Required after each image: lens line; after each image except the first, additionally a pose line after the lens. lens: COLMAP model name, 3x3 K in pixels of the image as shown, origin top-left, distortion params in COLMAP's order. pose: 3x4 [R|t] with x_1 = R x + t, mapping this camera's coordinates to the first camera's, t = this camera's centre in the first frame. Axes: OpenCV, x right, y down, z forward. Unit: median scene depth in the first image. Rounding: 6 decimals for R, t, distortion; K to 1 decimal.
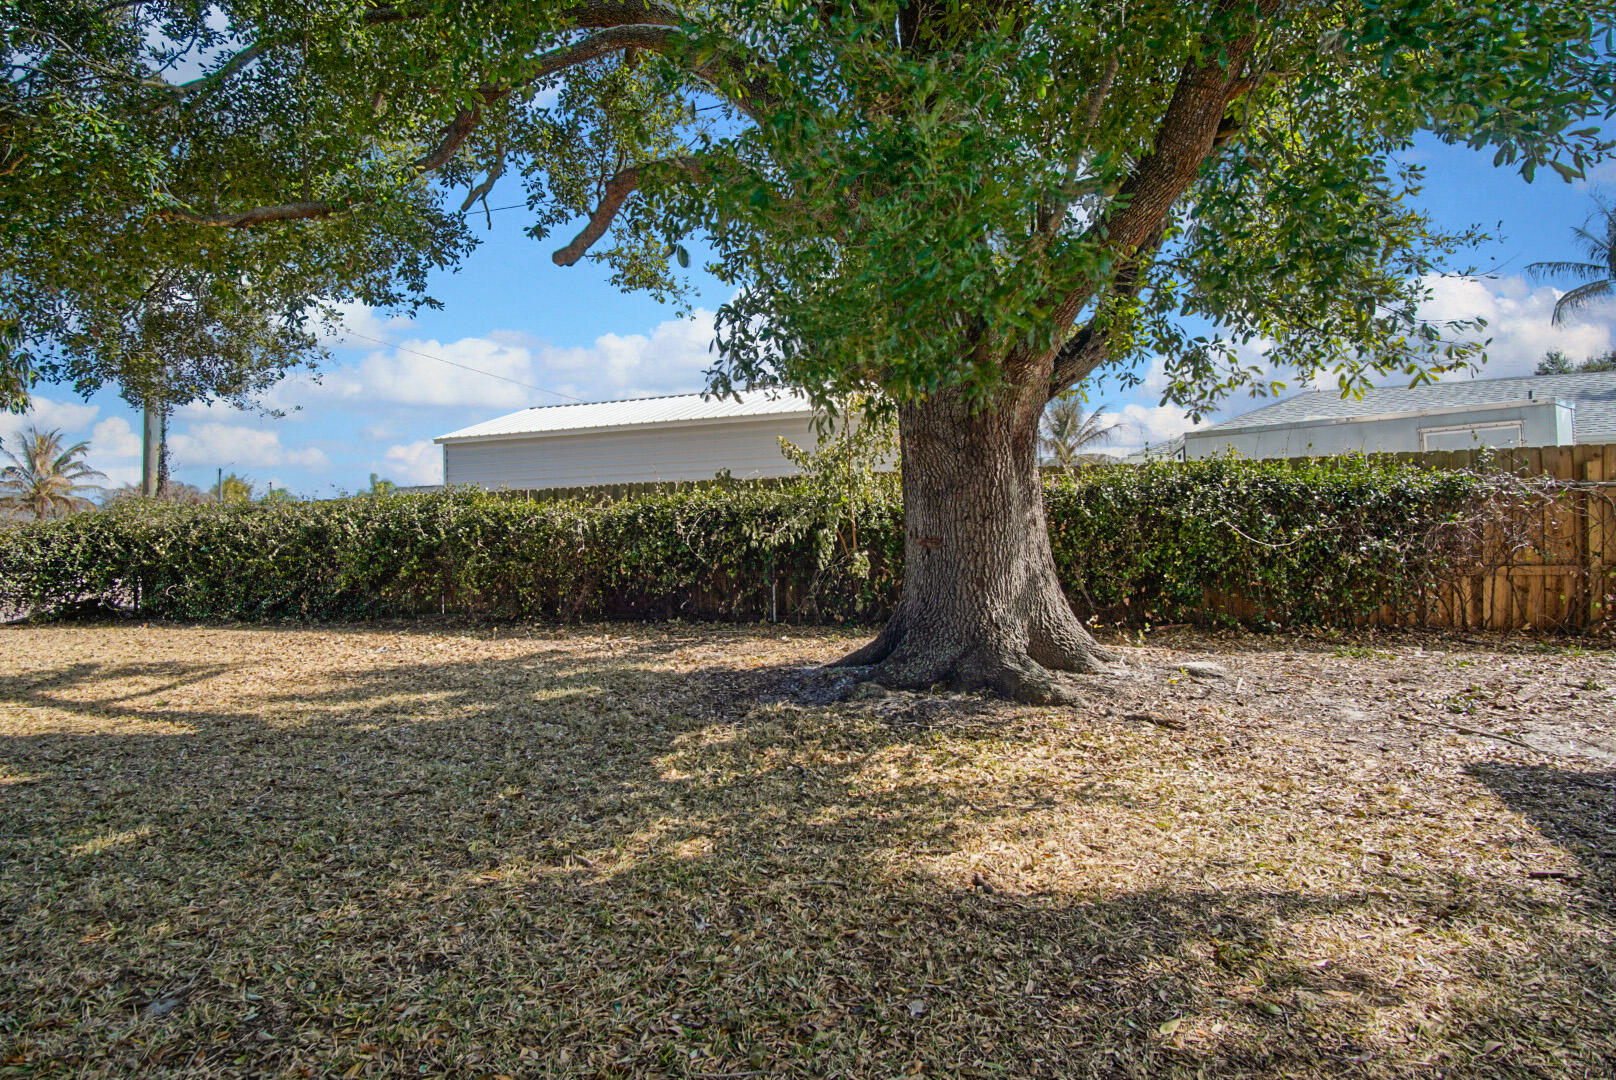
lens RADIAL K [[859.7, 0, 808.0], [0, 859.7, 540.0], [0, 0, 1]] dist [-0.029471, 0.008810]
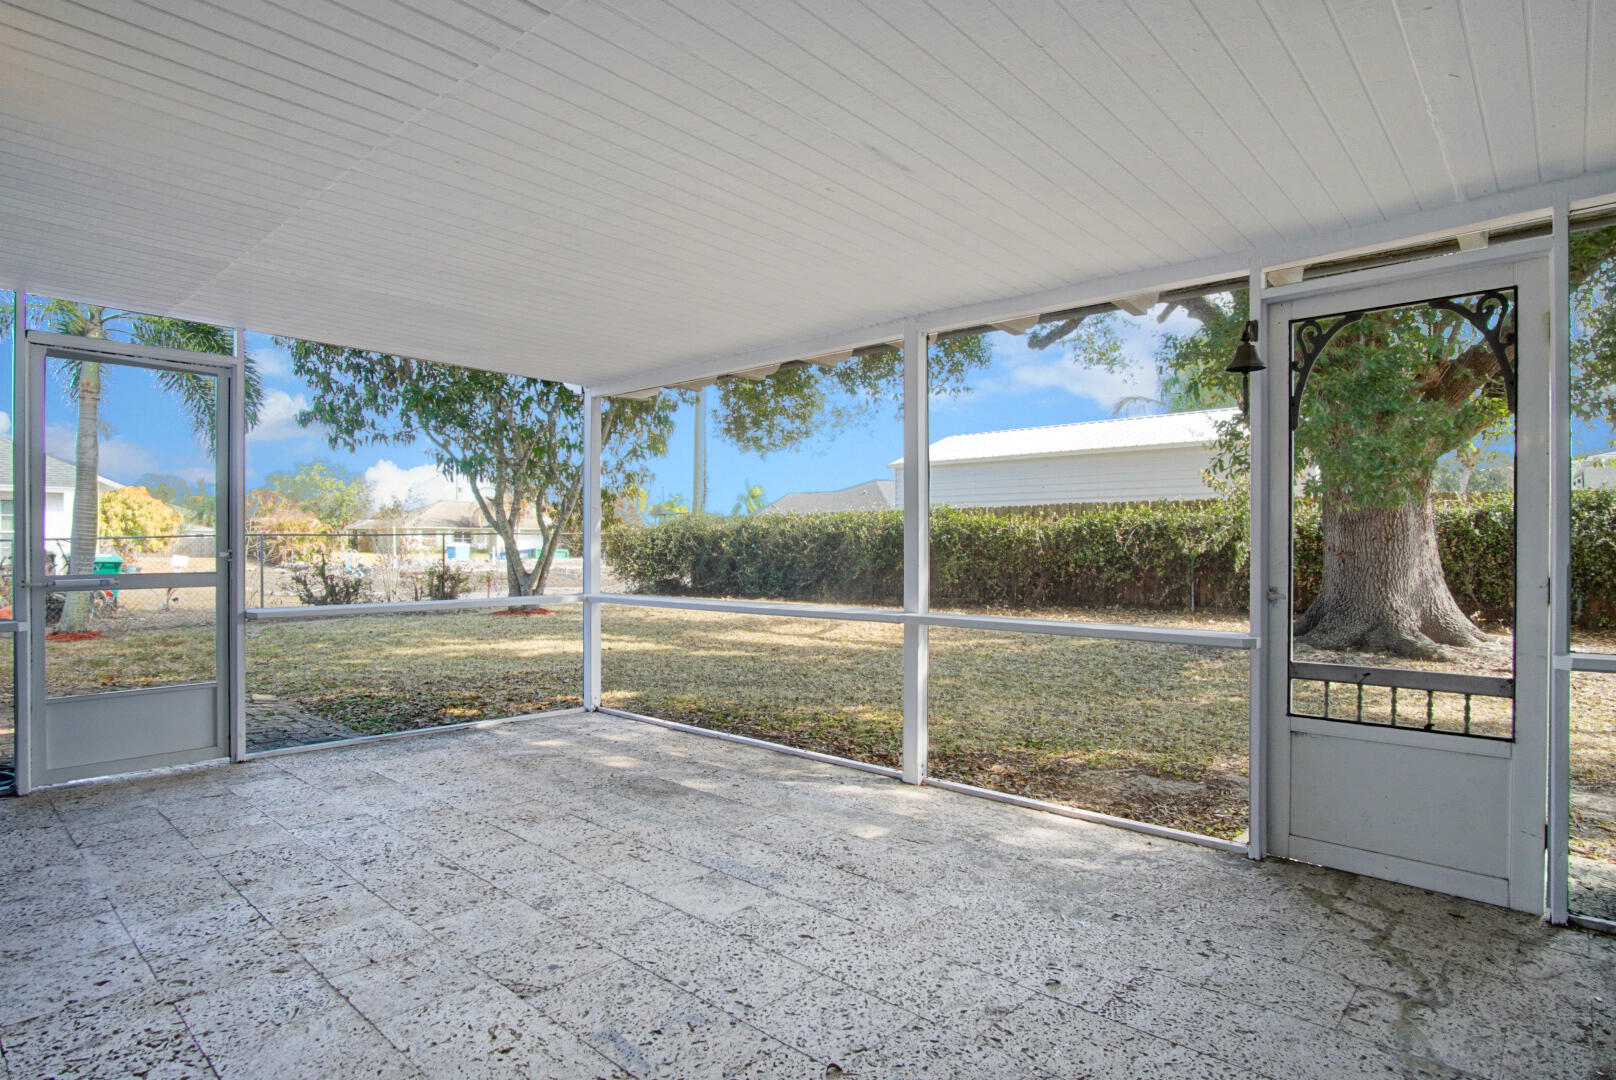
lens RADIAL K [[859.7, 0, 808.0], [0, 859.7, 540.0], [0, 0, 1]] dist [-0.029471, 0.008810]
pose [[0.931056, 0.014374, -0.364594, -0.184852], [-0.013644, 0.999896, 0.004579, -0.017325], [0.364622, 0.000711, 0.931155, -0.706091]]
